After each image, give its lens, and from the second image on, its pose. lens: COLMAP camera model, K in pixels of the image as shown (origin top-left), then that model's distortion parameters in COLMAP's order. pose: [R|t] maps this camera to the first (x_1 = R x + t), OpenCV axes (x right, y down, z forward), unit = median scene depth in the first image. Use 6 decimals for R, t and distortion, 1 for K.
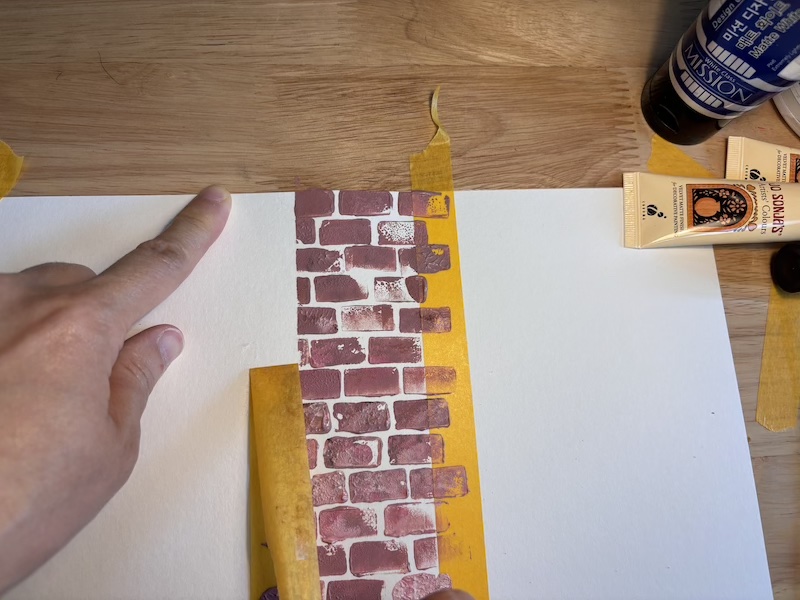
lens RADIAL K [[650.3, 0, 400.0], [0, 650.3, 300.0], [0, 0, 1]] dist [-0.018721, -0.012881]
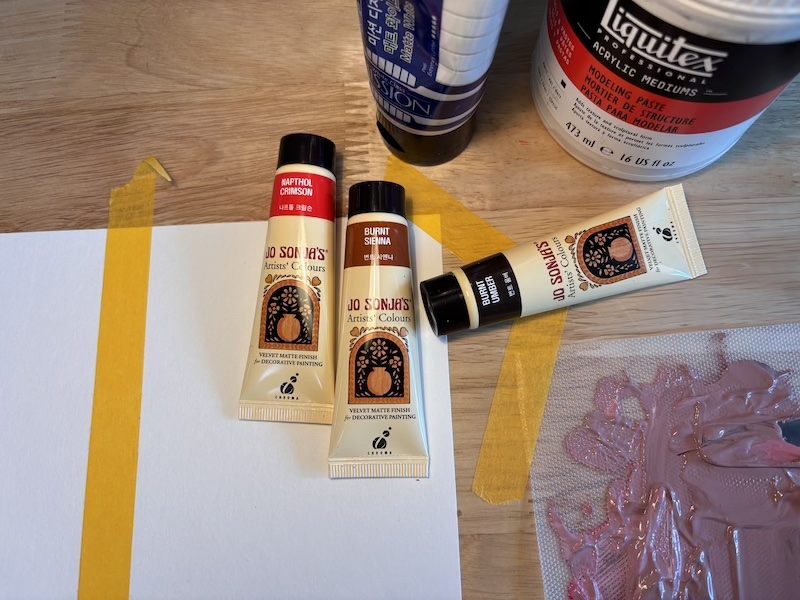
lens RADIAL K [[650.3, 0, 400.0], [0, 650.3, 300.0], [0, 0, 1]] dist [-0.018721, -0.012881]
pose [[0.989630, -0.009320, -0.143336, 0.550246], [0.005828, 0.999676, -0.024767, -0.037910], [0.143520, 0.023674, 0.989364, 0.137614]]
